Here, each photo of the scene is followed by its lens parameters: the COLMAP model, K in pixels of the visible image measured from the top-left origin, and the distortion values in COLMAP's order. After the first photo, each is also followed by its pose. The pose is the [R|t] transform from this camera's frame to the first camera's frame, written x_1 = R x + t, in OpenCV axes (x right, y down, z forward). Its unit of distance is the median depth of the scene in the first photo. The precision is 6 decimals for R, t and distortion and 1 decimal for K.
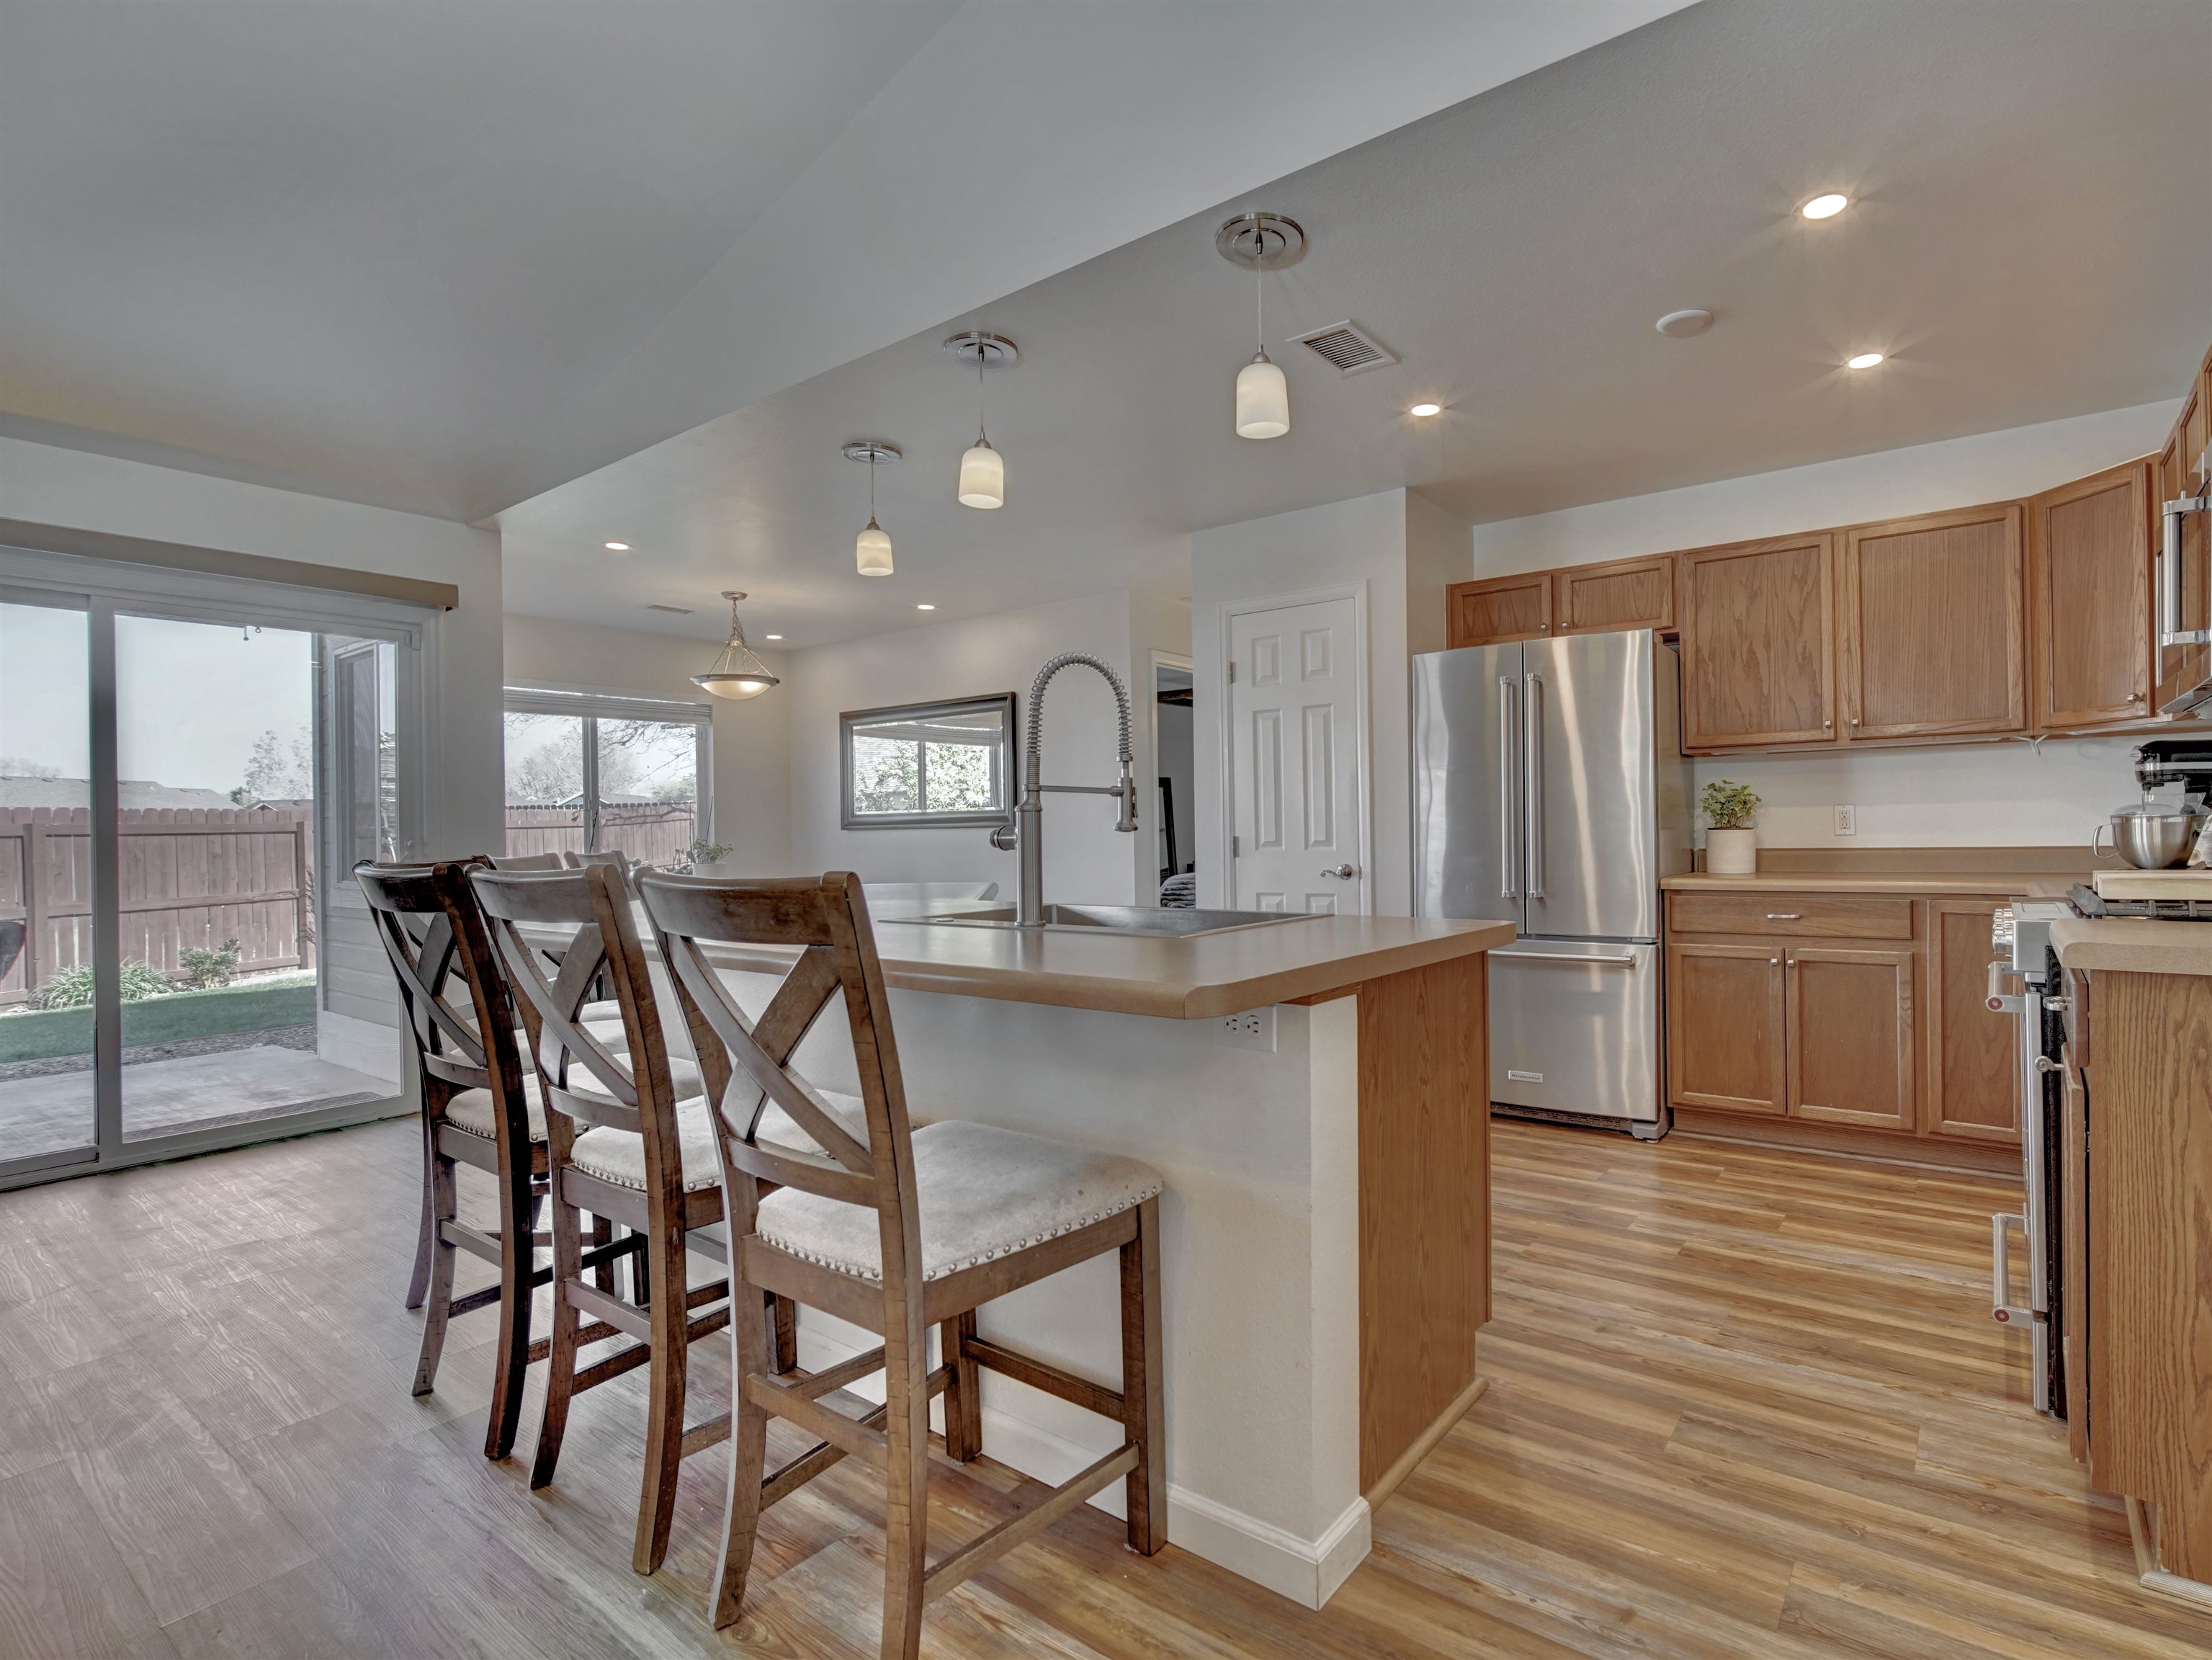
lens RADIAL K [[1130.8, 0, 1189.5], [0, 1130.8, 830.7], [0, 0, 1]] dist [-0.012691, -0.000267]
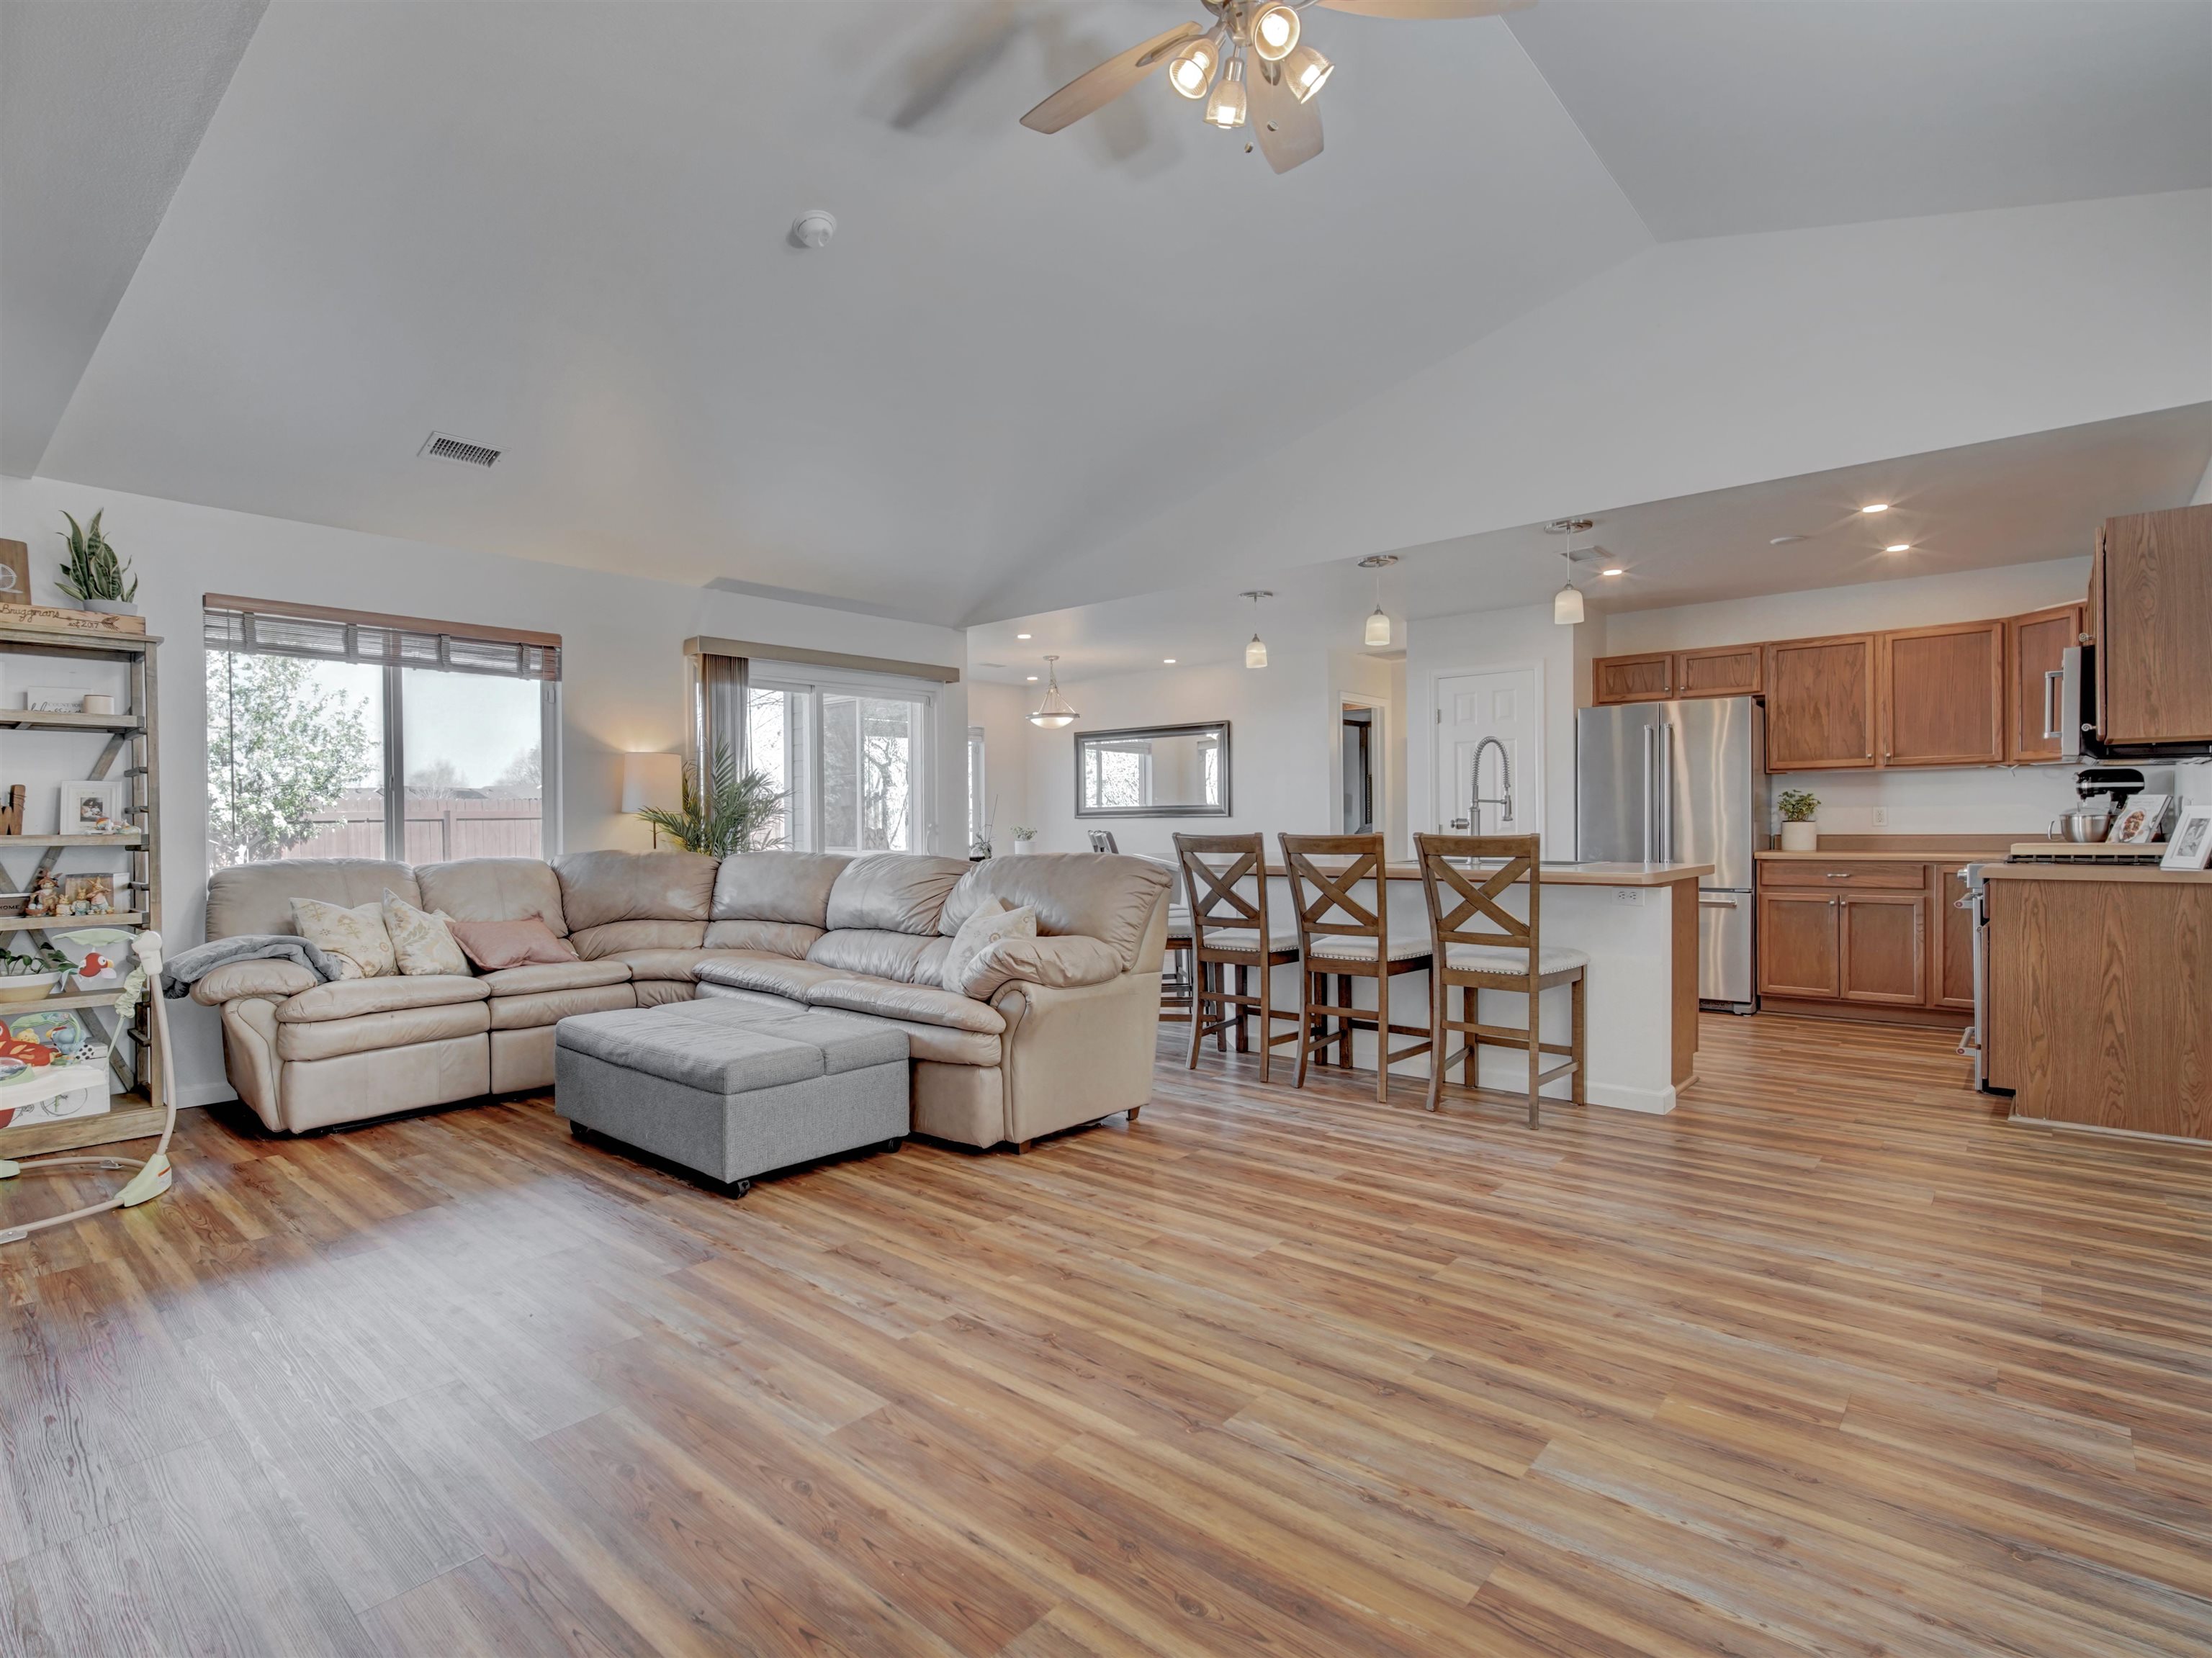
lens RADIAL K [[1125.6, 0, 1000.2], [0, 1125.6, 828.1], [0, 0, 1]] dist [-0.011812, 0.001009]
pose [[0.990471, 0.006981, -0.137542, -0.433720], [-0.006010, 0.999954, 0.007468, 0.002863], [0.137588, -0.006570, 0.990468, -0.737382]]
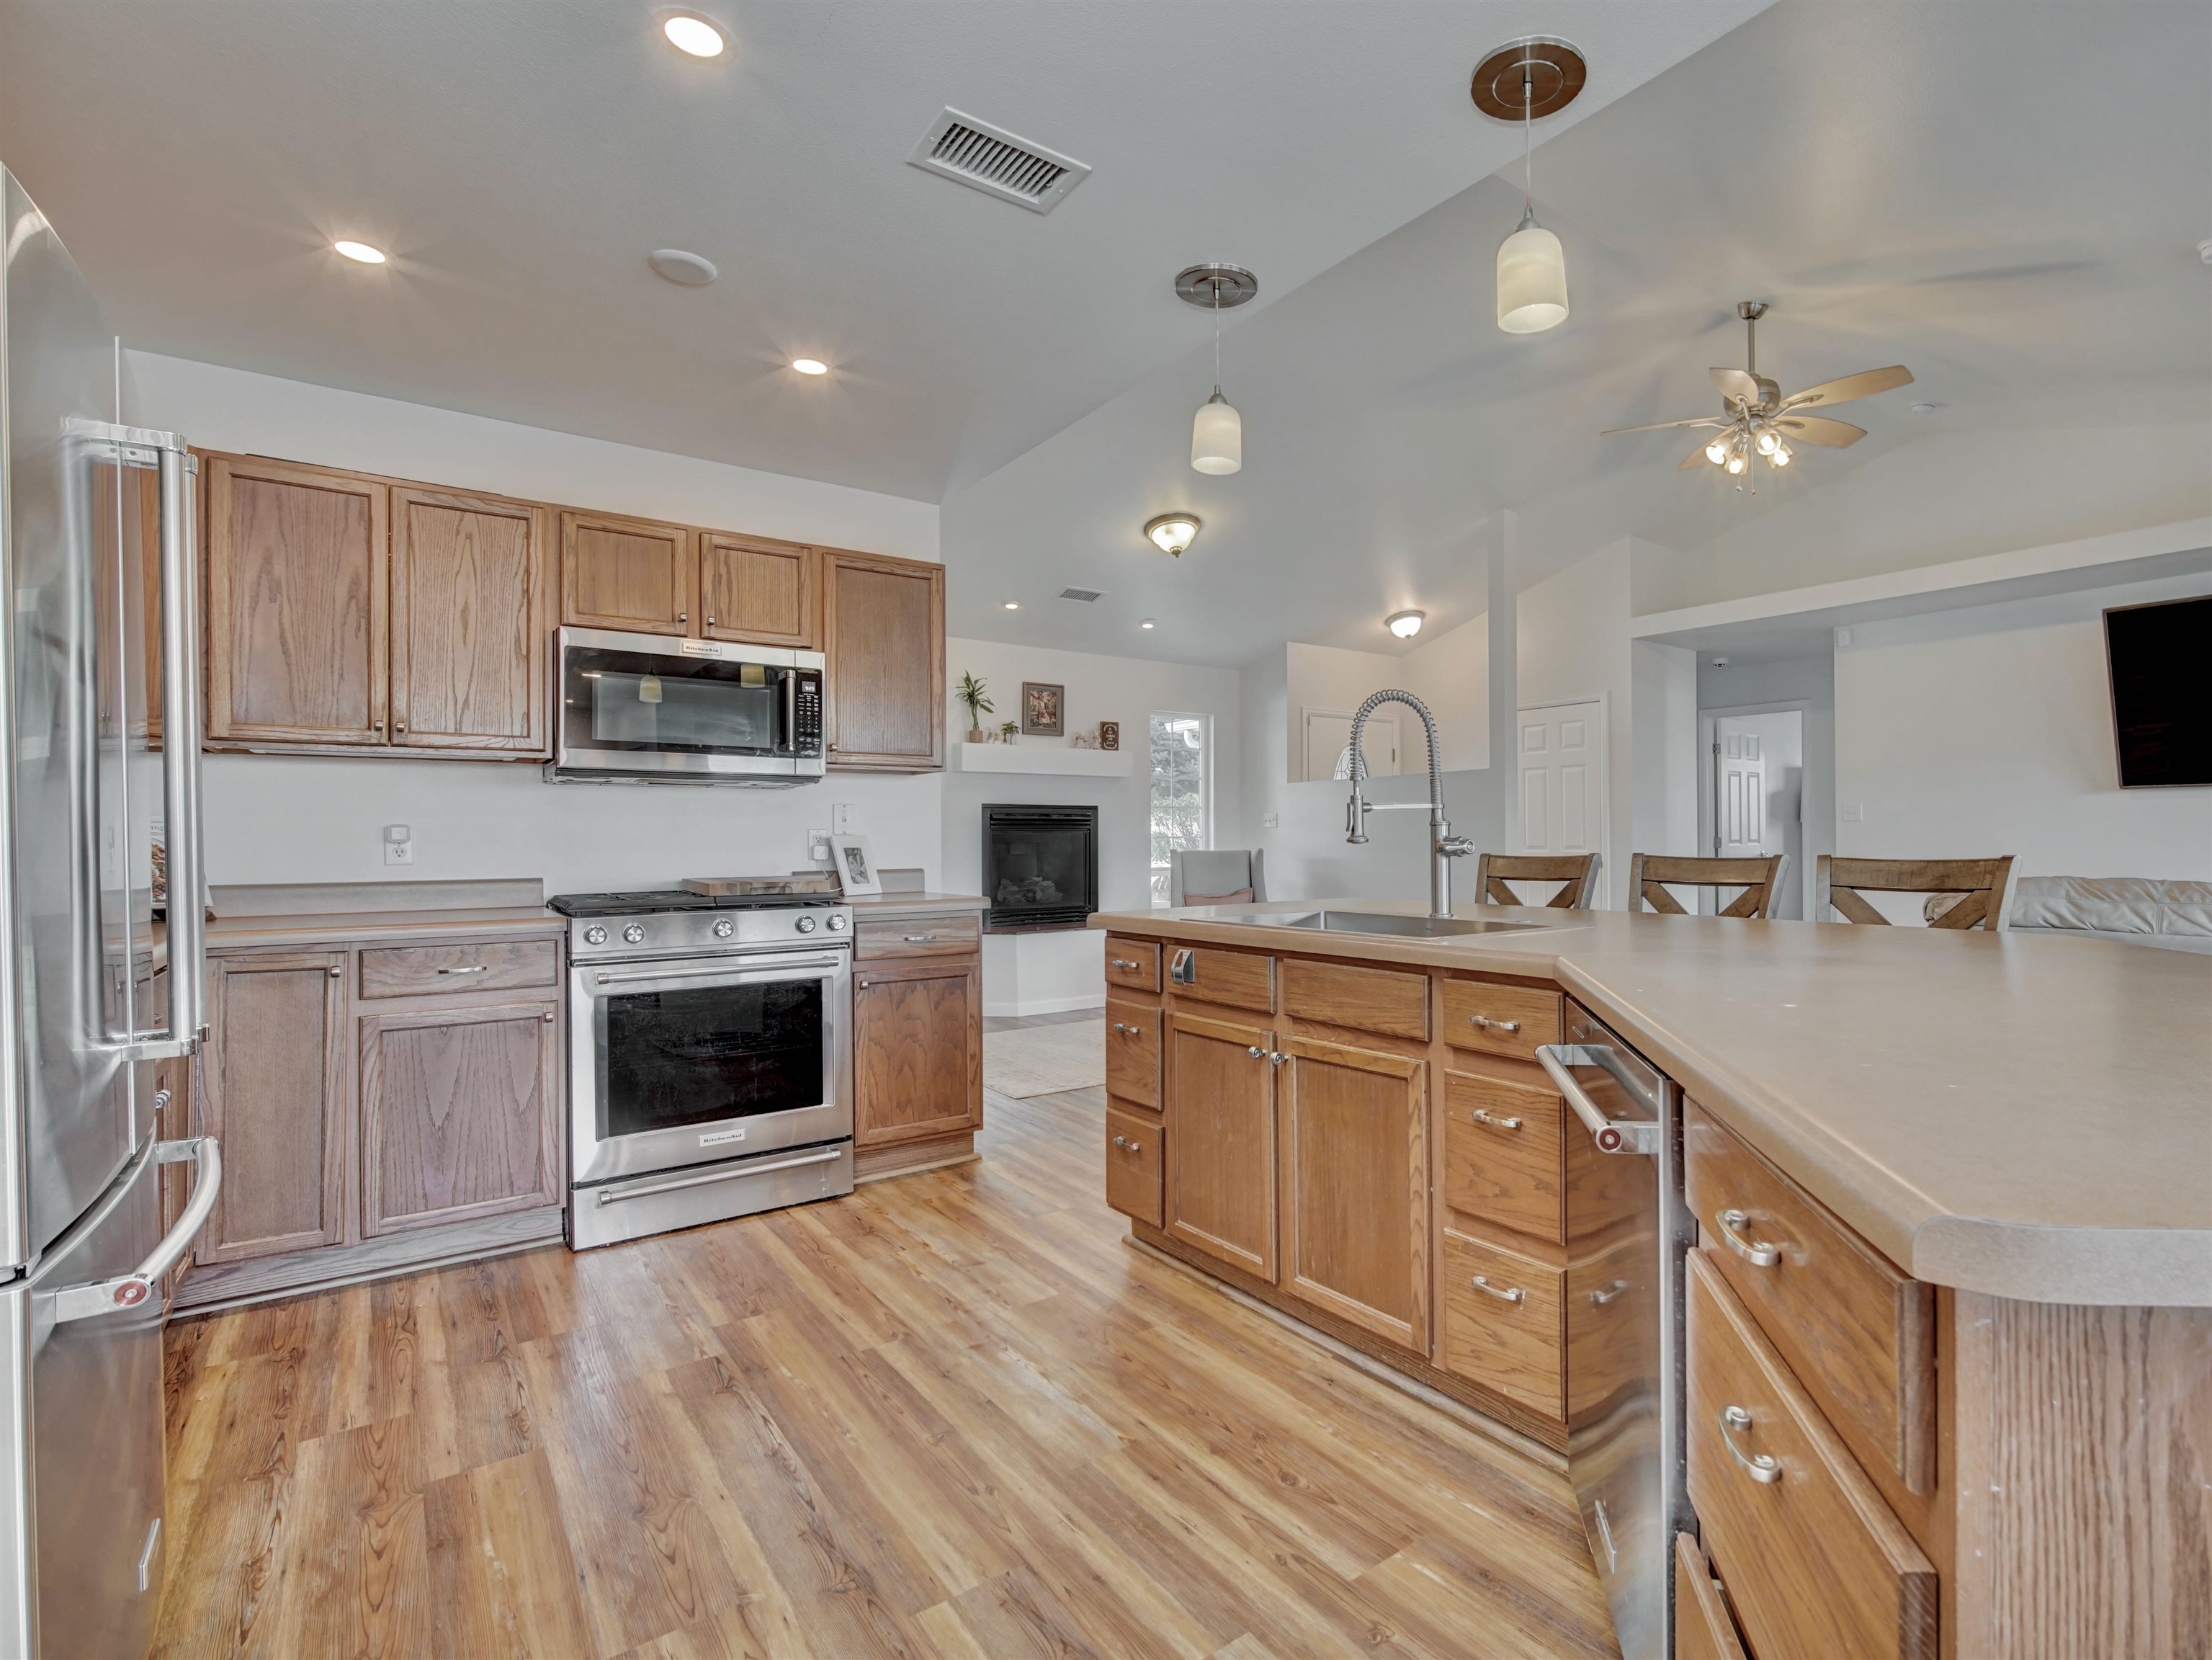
lens RADIAL K [[1130.8, 0, 1189.5], [0, 1130.8, 830.7], [0, 0, 1]] dist [-0.012691, -0.000267]
pose [[-0.951558, 0.017882, 0.306950, -0.149518], [0.016553, 0.999839, -0.006932, -0.014385], [-0.307024, -0.001515, -0.951700, 1.271636]]
